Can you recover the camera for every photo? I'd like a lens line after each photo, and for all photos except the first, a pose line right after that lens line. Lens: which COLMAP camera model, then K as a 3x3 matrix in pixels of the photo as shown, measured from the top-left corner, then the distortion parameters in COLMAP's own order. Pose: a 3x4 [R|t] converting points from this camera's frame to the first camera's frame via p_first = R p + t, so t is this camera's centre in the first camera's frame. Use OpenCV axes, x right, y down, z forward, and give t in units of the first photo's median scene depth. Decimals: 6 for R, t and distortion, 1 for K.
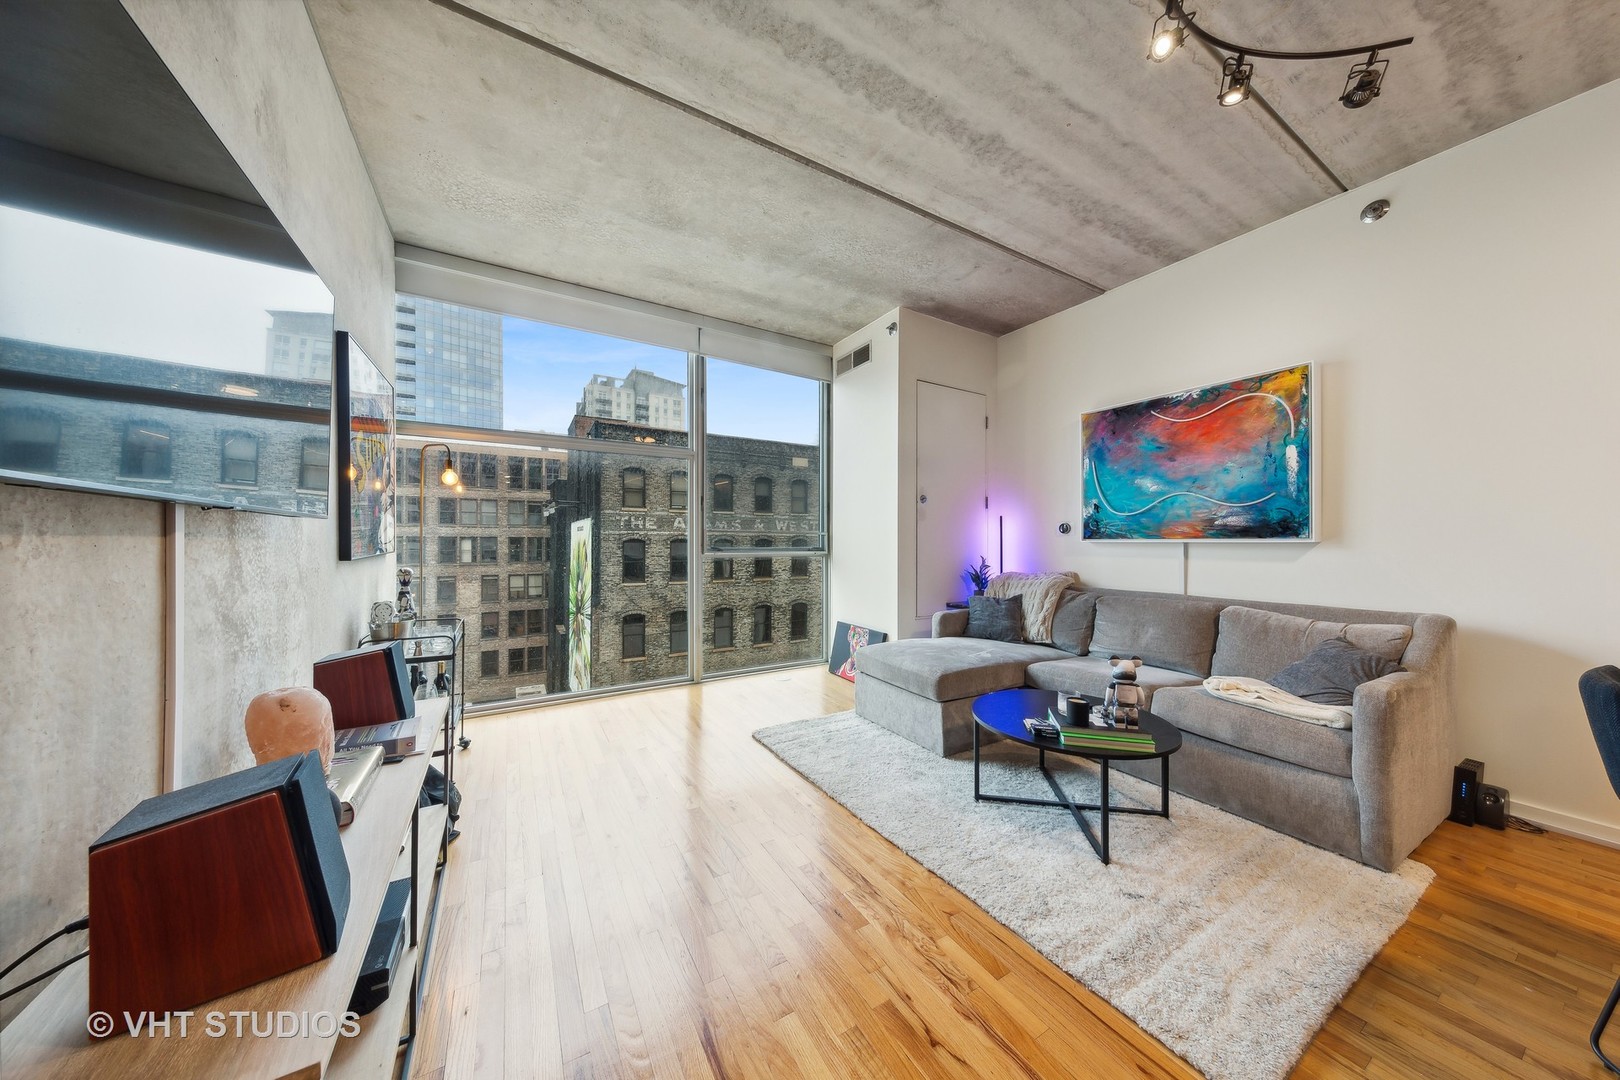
lens RADIAL K [[507.1, 0, 805.8], [0, 507.1, 542.3], [0, 0, 1]] dist [0.004400, -0.000774]
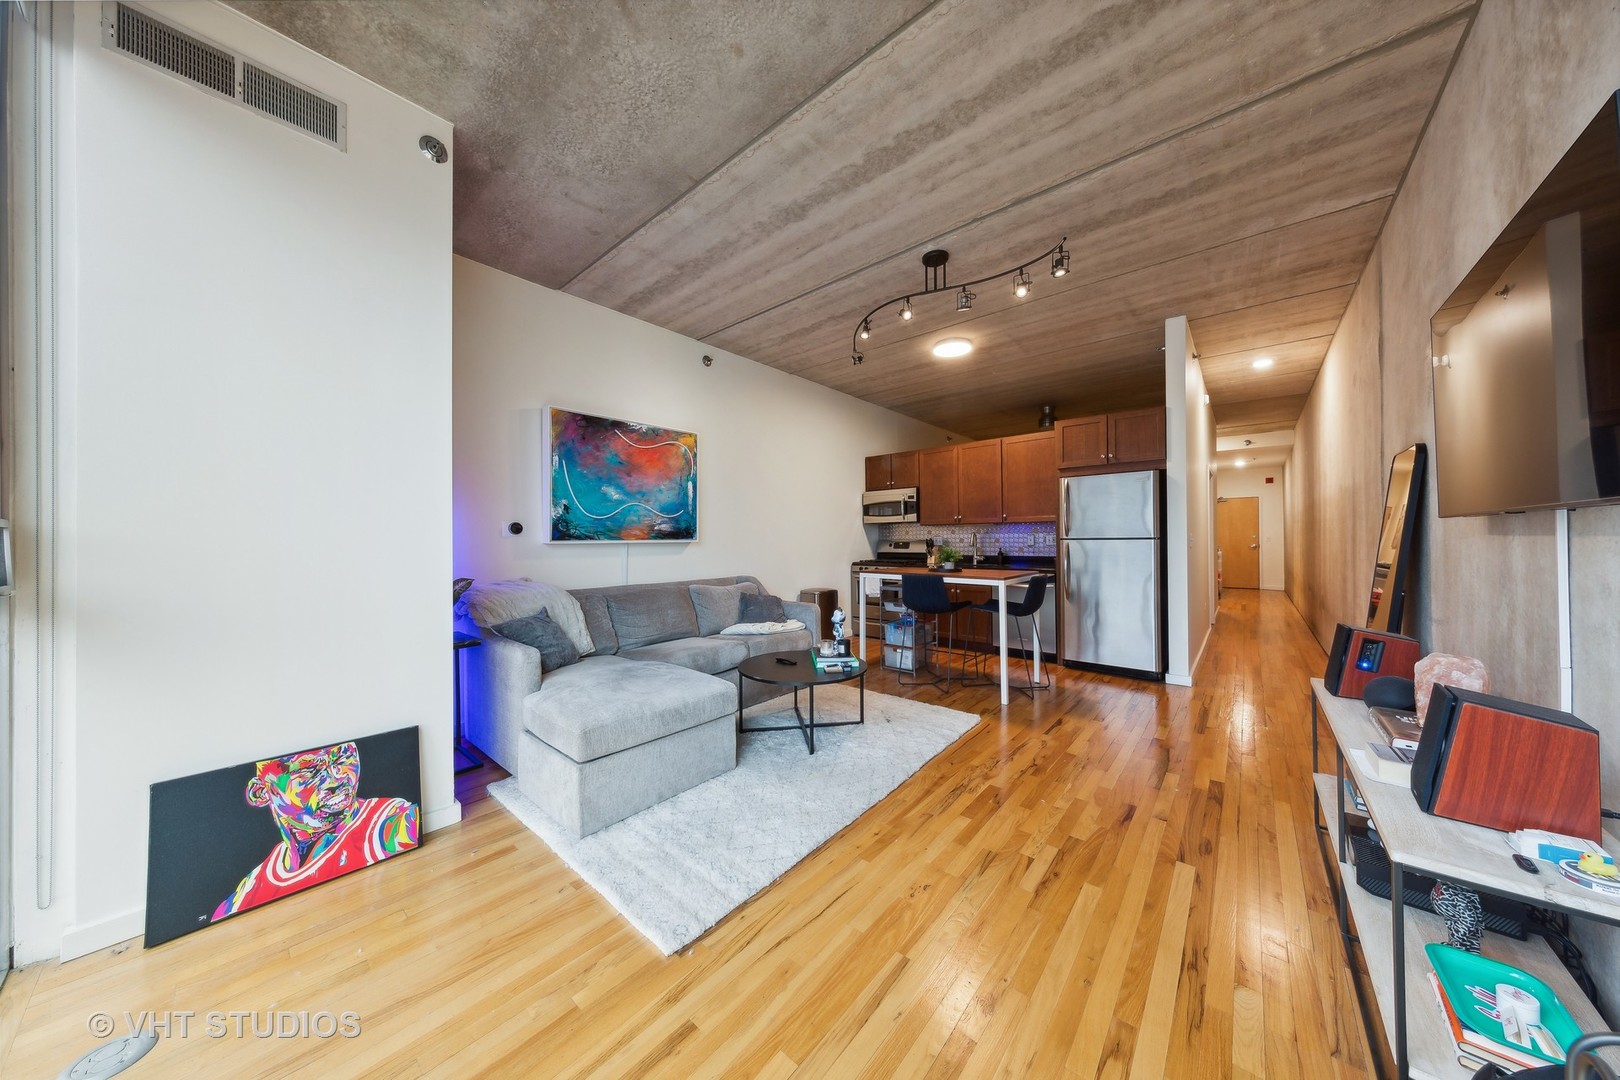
lens RADIAL K [[507.1, 0, 810.6], [0, 507.1, 537.8], [0, 0, 1]] dist [0.004400, -0.000774]
pose [[-0.327464, 0.005146, 0.944850, -0.601440], [0.008421, 0.999961, -0.002528, -0.005884], [-0.944826, 0.007129, -0.327495, 1.038229]]
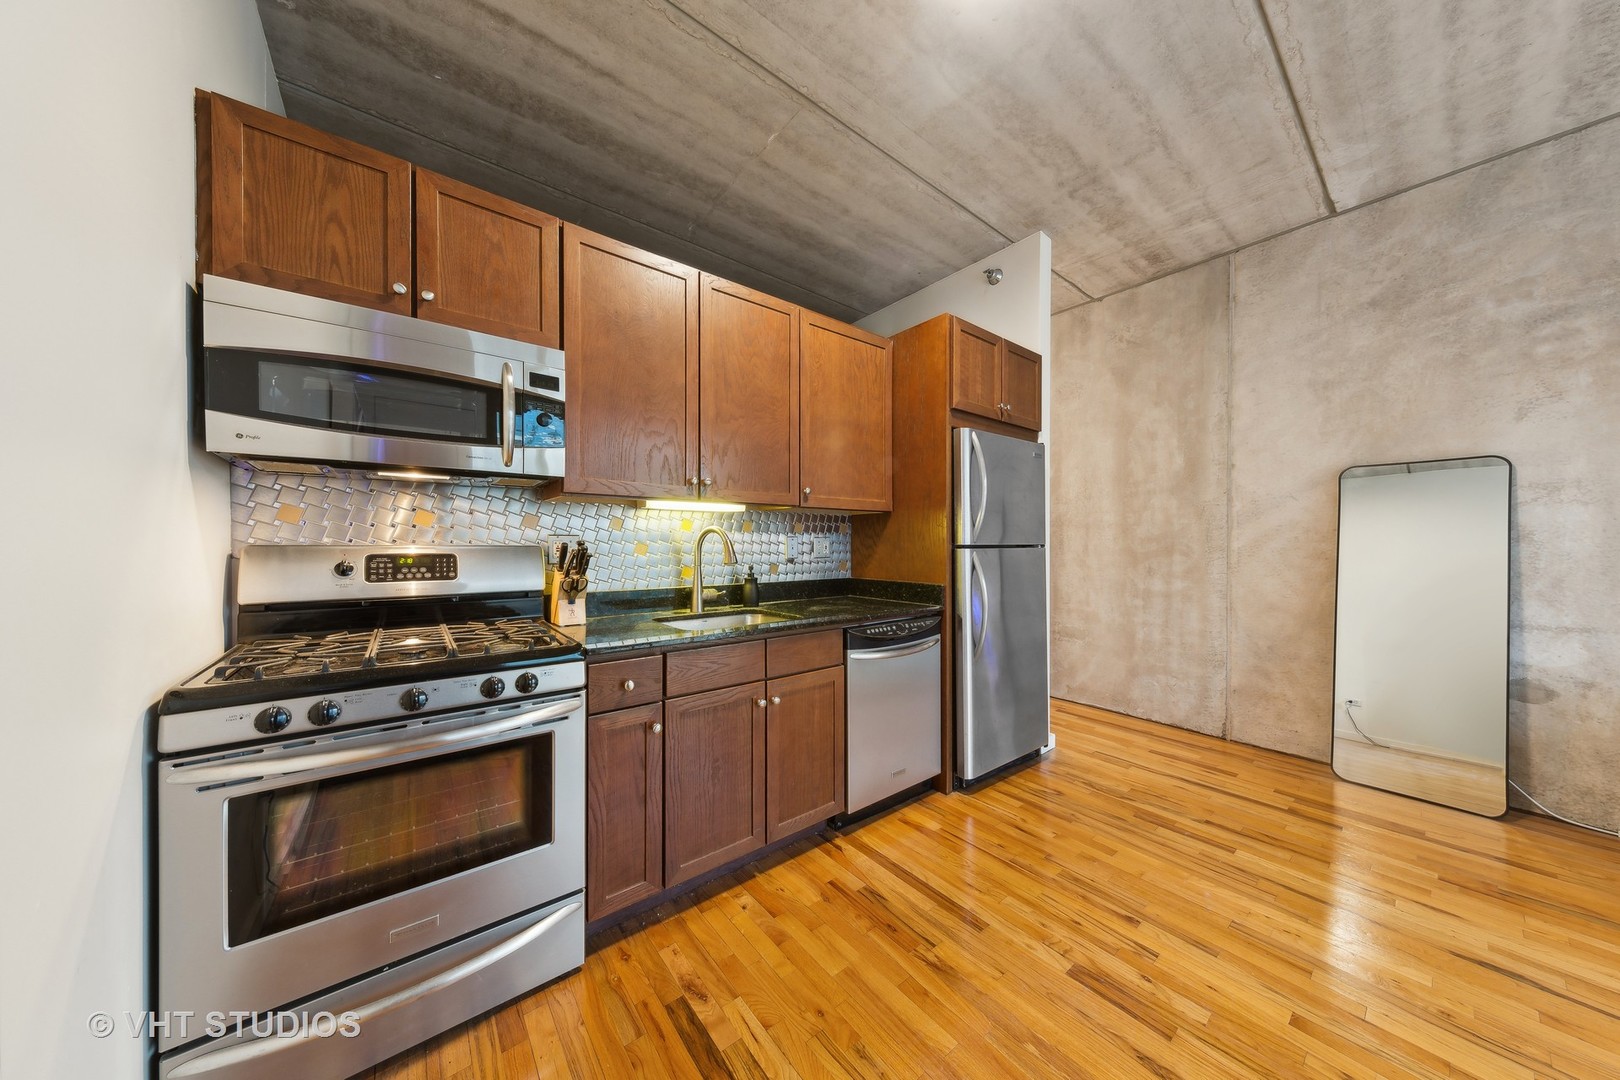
lens RADIAL K [[507.1, 0, 801.6], [0, 507.1, 546.1], [0, 0, 1]] dist [0.004400, -0.000774]
pose [[-0.990526, -0.004252, -0.137259, 0.944814], [-0.005470, 0.999949, 0.008501, -0.005502], [0.137216, 0.009172, -0.990499, 0.566169]]
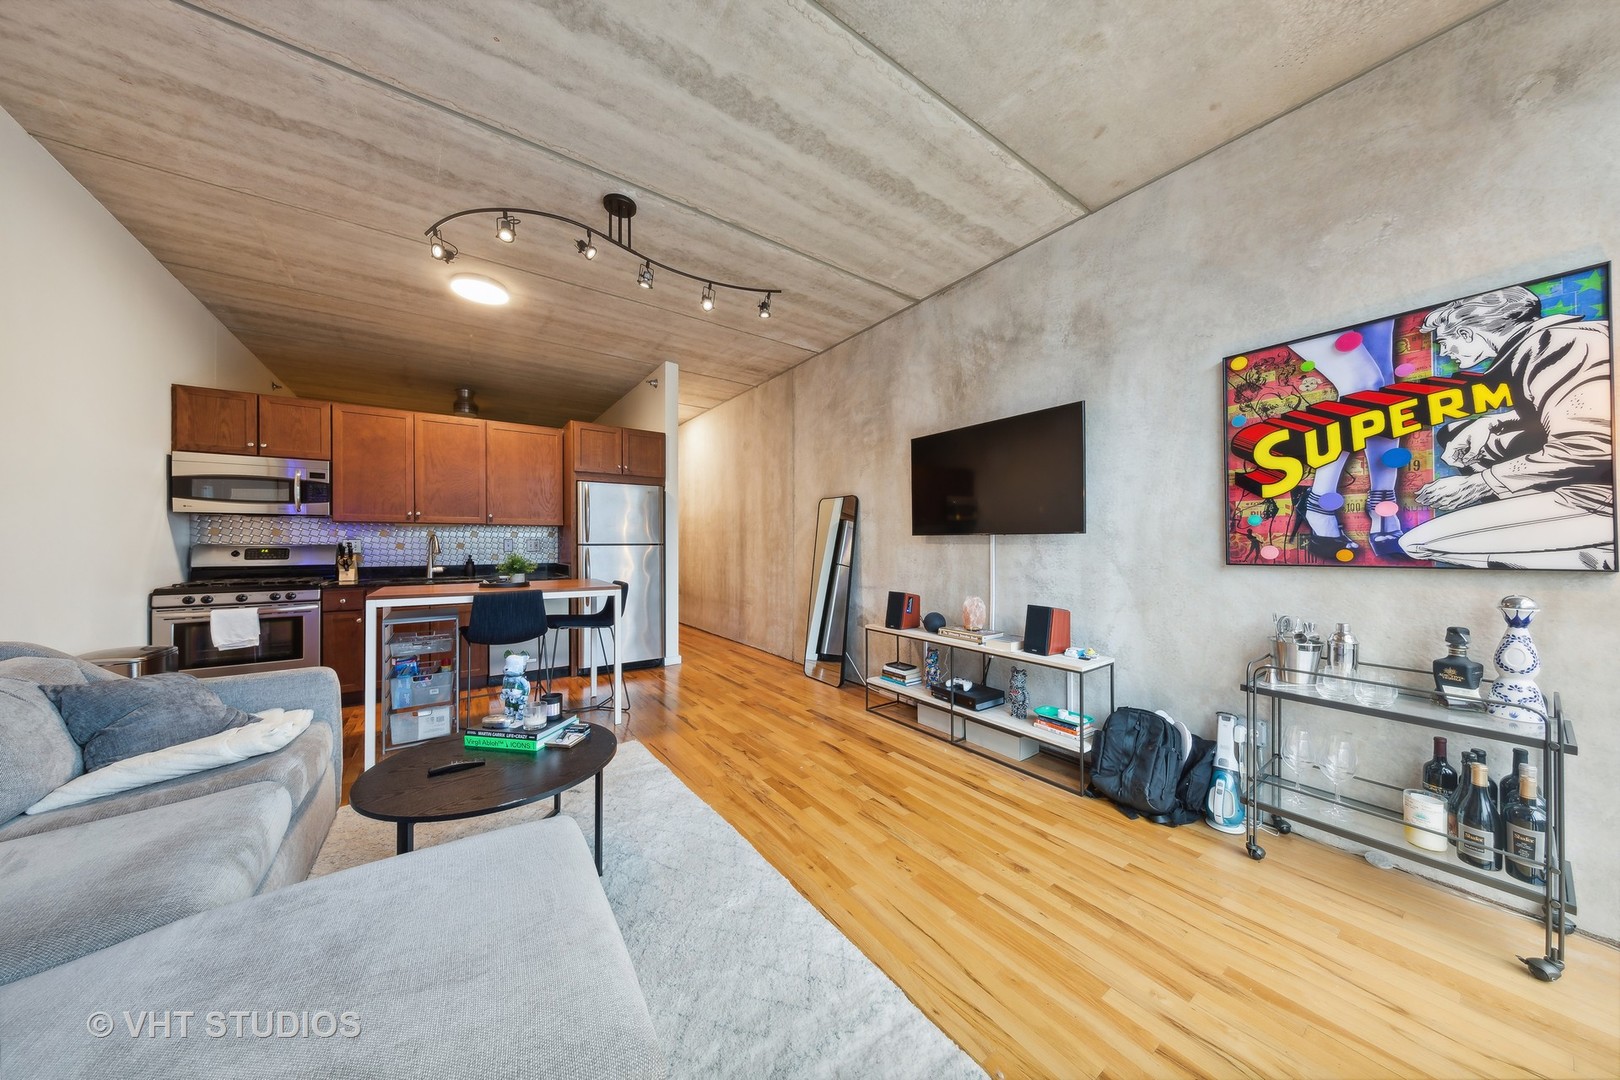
lens RADIAL K [[507.1, 0, 808.3], [0, 507.1, 542.9], [0, 0, 1]] dist [0.004400, -0.000774]
pose [[-0.995992, -0.002172, -0.089413, 0.063985], [-0.002140, 0.999998, -0.000456, -0.005263], [0.089414, -0.000263, -0.995995, 1.347469]]
